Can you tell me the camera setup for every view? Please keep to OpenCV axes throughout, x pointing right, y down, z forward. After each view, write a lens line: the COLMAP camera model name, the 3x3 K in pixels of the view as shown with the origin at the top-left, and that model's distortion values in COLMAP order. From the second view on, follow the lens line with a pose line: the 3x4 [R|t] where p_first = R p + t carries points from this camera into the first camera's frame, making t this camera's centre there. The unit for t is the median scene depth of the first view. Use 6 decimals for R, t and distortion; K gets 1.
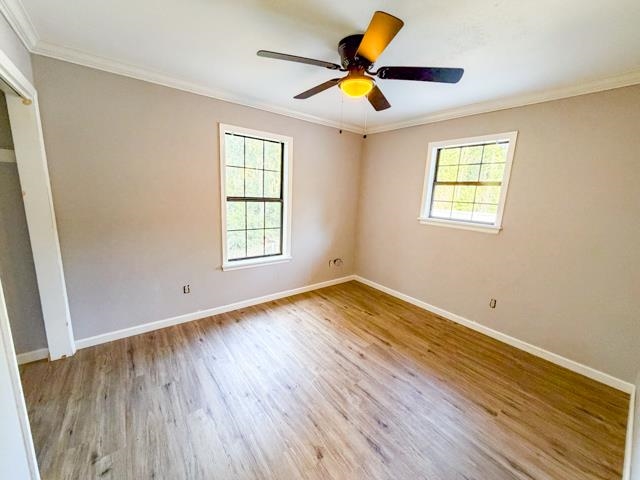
lens RADIAL K [[255.6, 0, 320.0], [0, 255.6, 240.0], [0, 0, 1]] dist [0.000095, 0.000088]
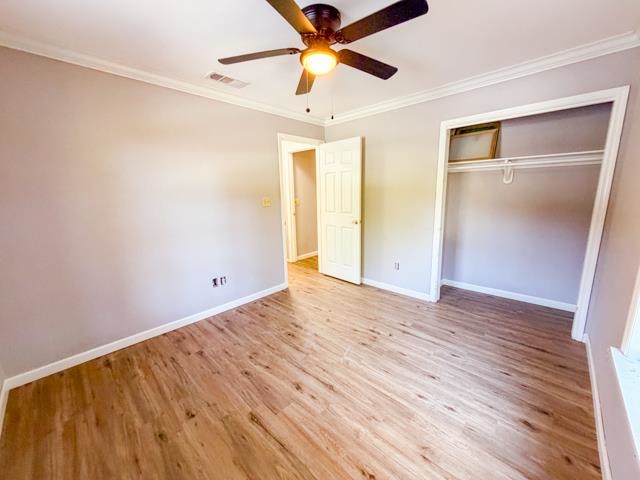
lens RADIAL K [[255.6, 0, 320.0], [0, 255.6, 240.0], [0, 0, 1]] dist [0.000095, 0.000088]
pose [[-0.988333, 0.006013, -0.152193, 0.238976], [-0.050233, 0.930444, 0.362975, -0.274841], [0.143789, 0.366385, -0.919286, 1.743378]]
